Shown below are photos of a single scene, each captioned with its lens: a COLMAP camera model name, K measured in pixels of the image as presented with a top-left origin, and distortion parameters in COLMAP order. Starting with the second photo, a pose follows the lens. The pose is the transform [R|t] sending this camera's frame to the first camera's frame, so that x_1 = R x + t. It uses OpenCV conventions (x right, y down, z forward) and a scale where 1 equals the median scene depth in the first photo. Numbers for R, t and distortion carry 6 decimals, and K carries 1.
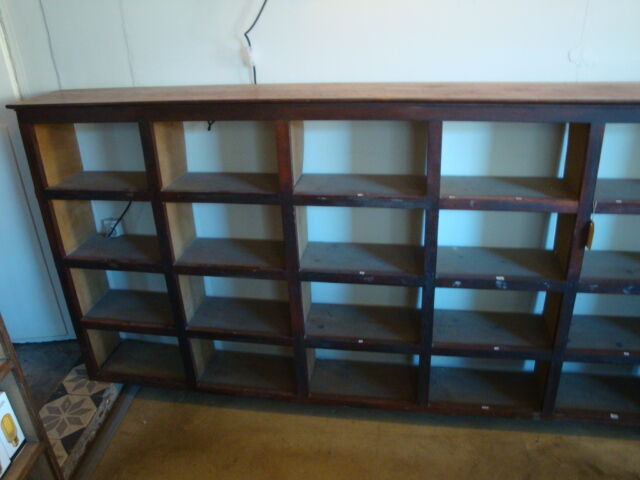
lens RADIAL K [[523.0, 0, 318.9], [0, 523.0, 241.9], [0, 0, 1]] dist [-0.160868, 0.133306]
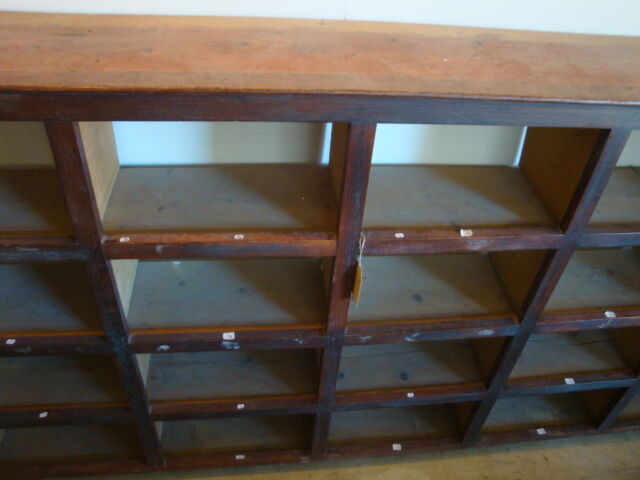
lens RADIAL K [[523.0, 0, 322.3], [0, 523.0, 238.7], [0, 0, 1]] dist [-0.160868, 0.133306]
pose [[0.951360, -0.092629, 0.293827, 0.294209], [0.007566, 0.960467, 0.278290, -0.239303], [-0.307989, -0.262531, 0.914451, 0.406374]]
